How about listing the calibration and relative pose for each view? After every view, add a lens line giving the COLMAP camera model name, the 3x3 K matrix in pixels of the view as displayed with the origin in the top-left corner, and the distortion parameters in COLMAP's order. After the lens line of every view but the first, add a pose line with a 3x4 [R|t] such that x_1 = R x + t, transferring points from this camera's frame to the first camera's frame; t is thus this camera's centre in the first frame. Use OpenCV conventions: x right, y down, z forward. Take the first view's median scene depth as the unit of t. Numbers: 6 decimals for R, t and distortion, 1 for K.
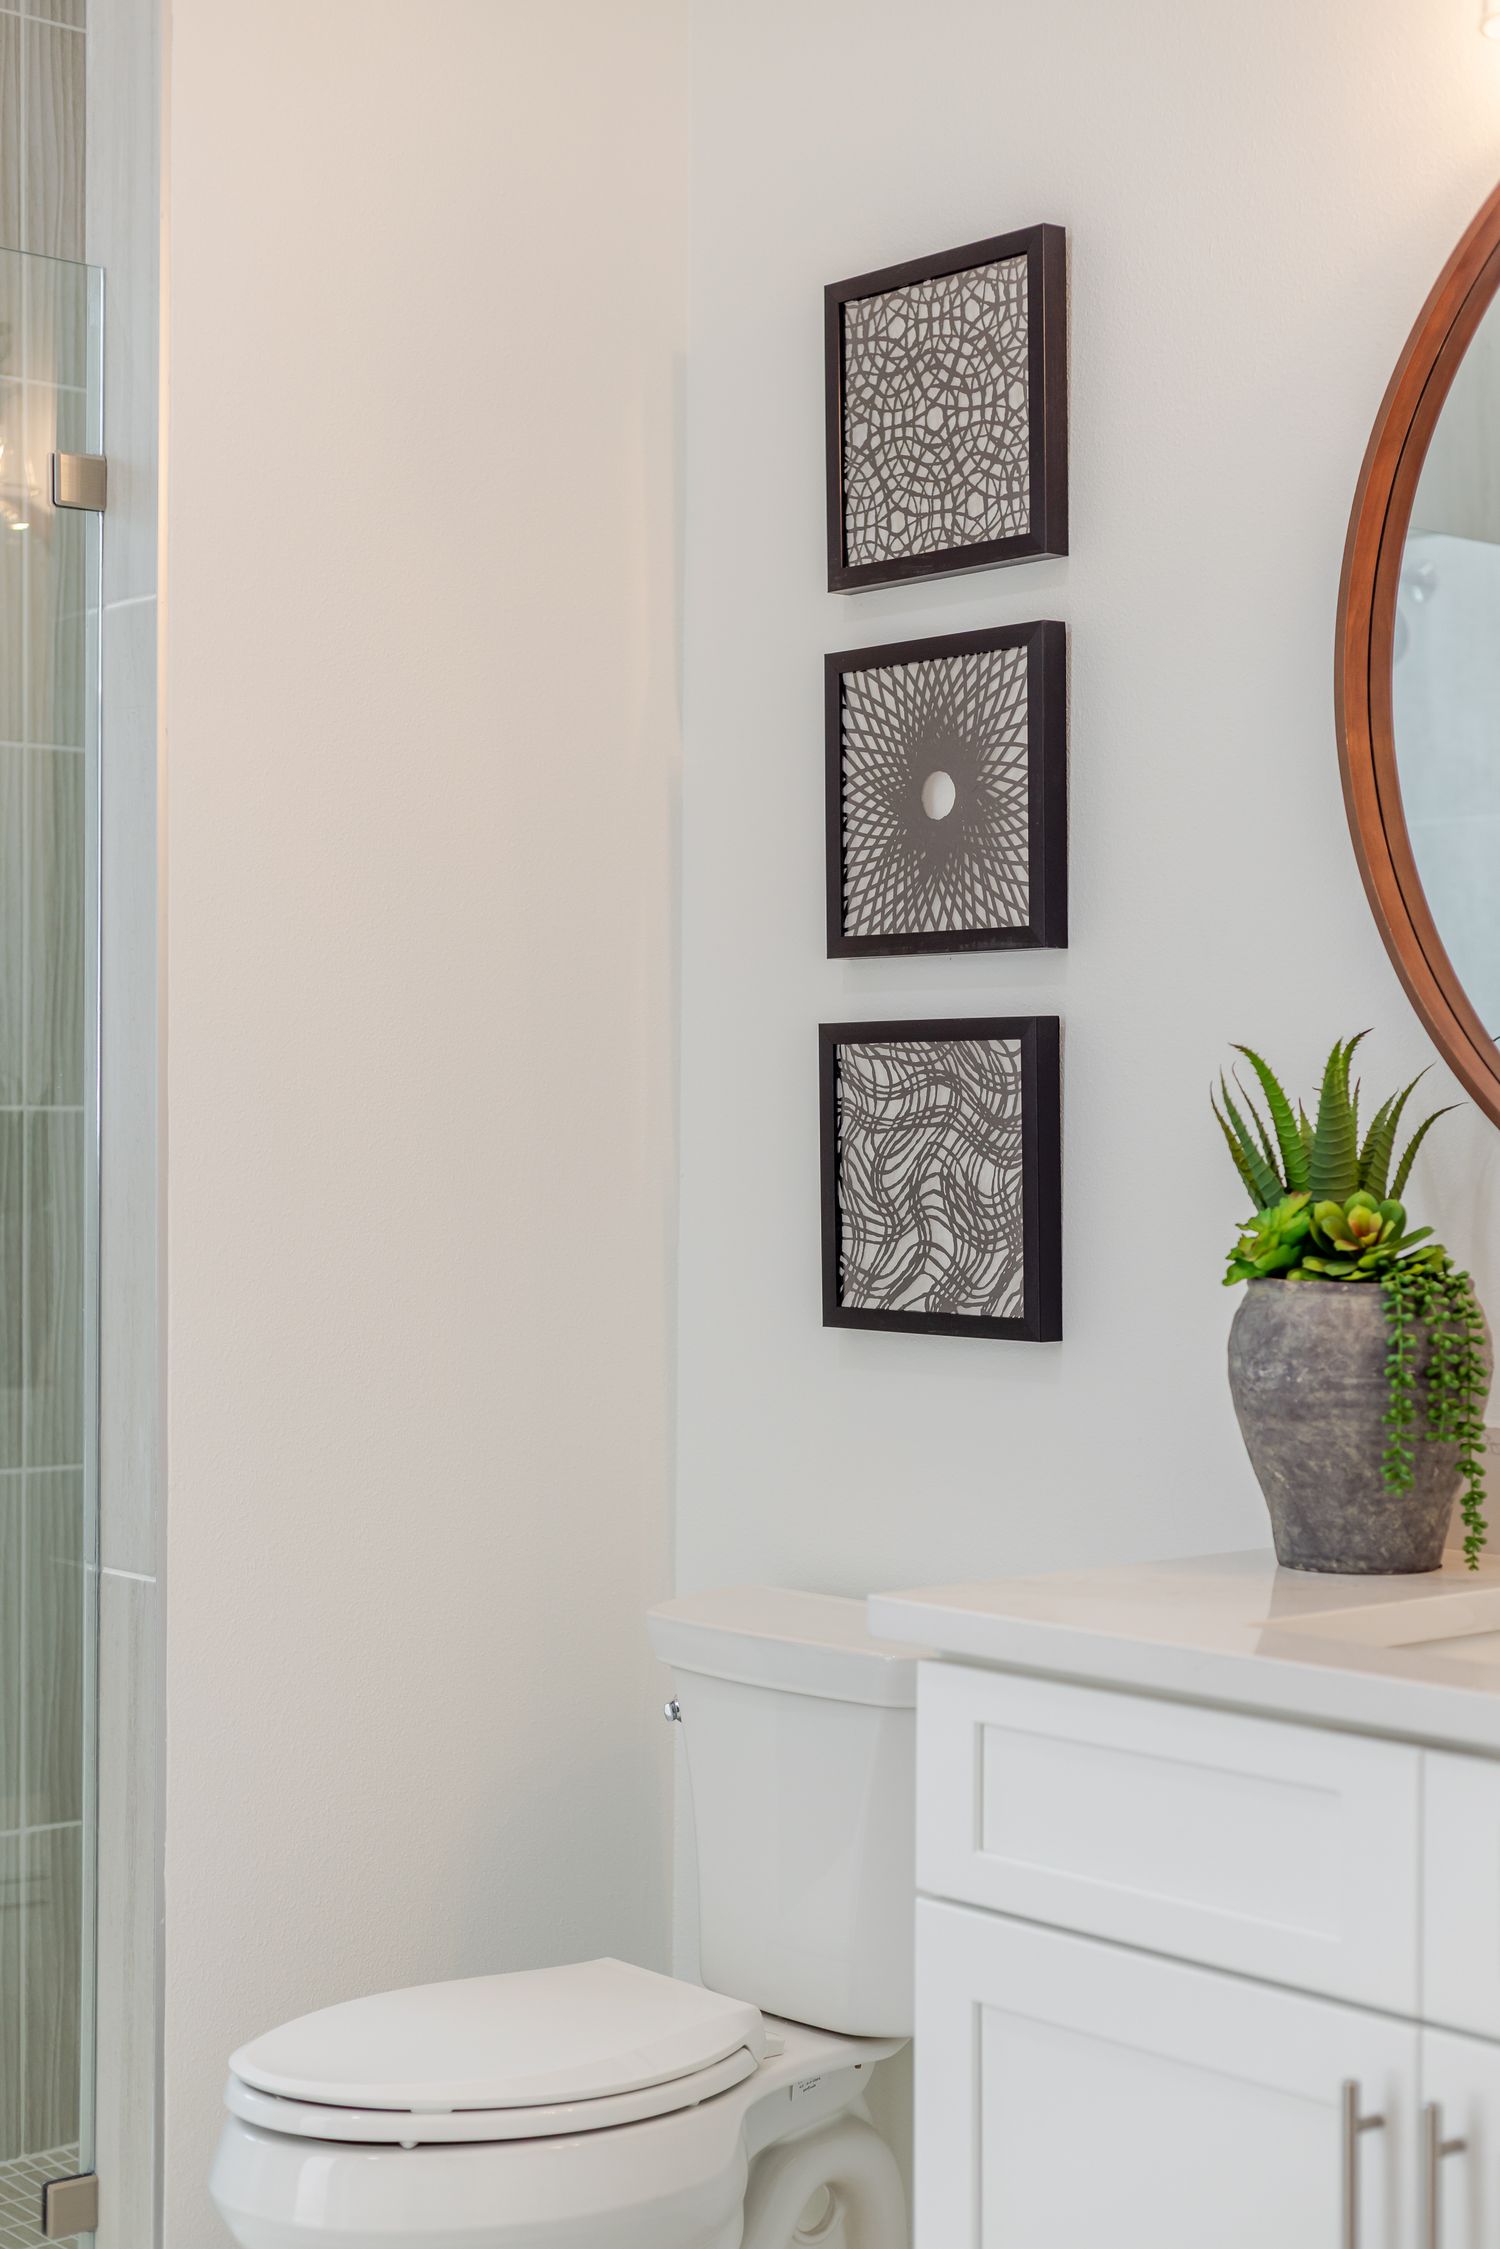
lens RADIAL K [[3242.4, 0, 750.5], [0, 3242.4, 1122.2], [0, 0, 1]] dist [0.016049, 0.000000]
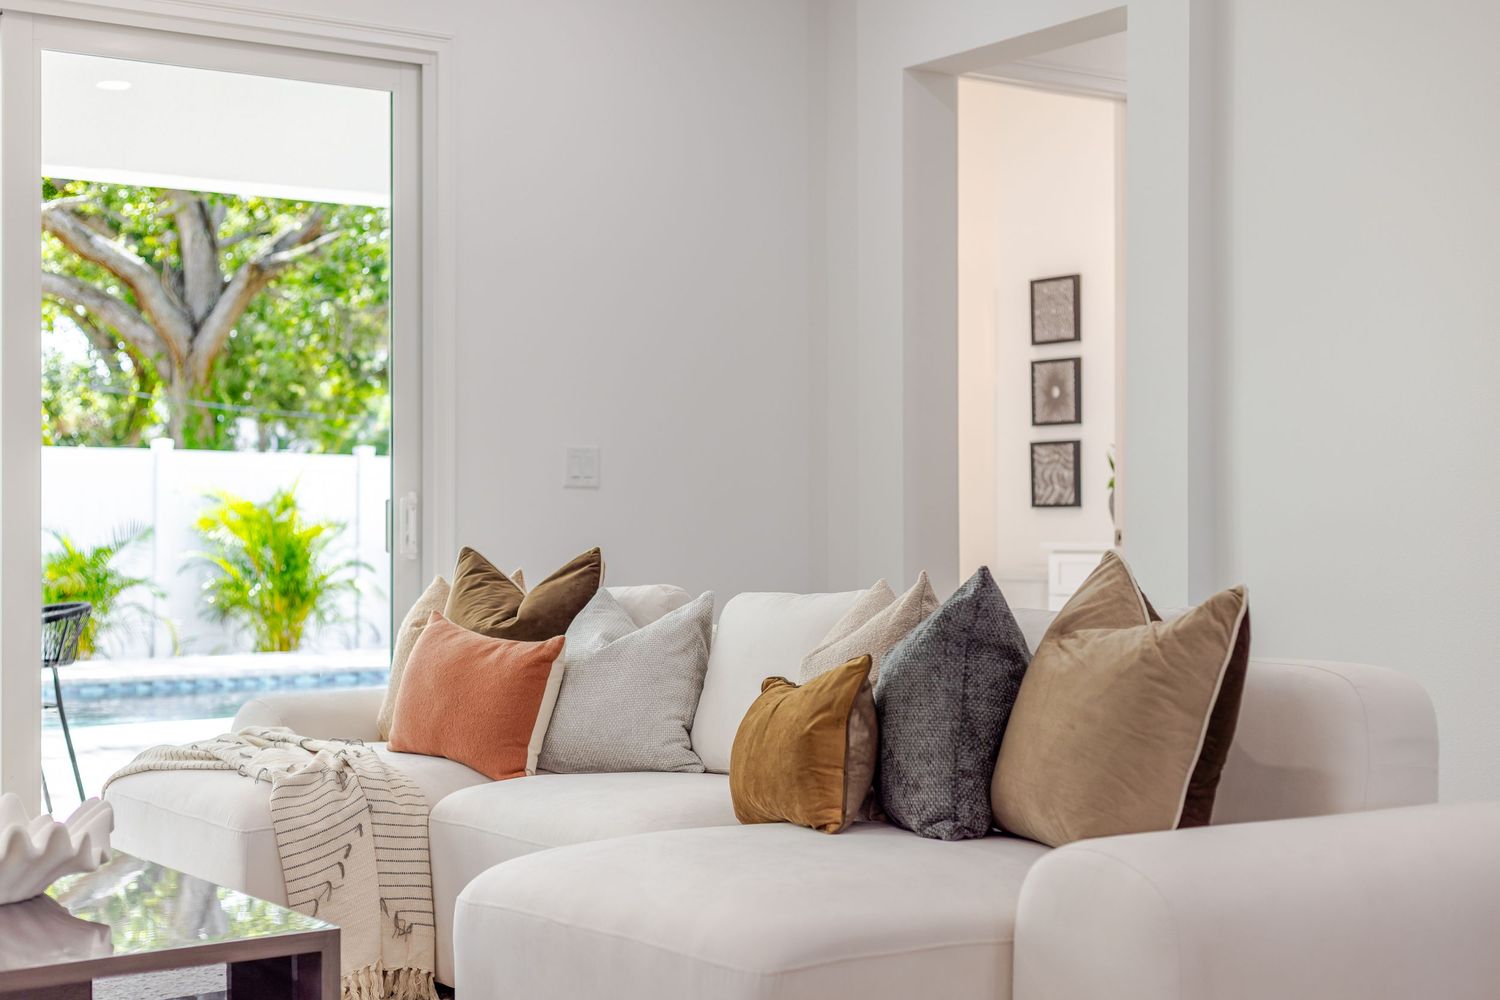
lens RADIAL K [[2162.5, 0, 749.8], [0, 2162.5, 501.3], [0, 0, 1]] dist [0.016049, 0.000000]
pose [[0.993924, -0.008465, -0.109744, -0.037873], [0.007484, 0.999928, -0.009347, 0.080982], [0.109815, 0.008469, 0.993916, -2.113036]]
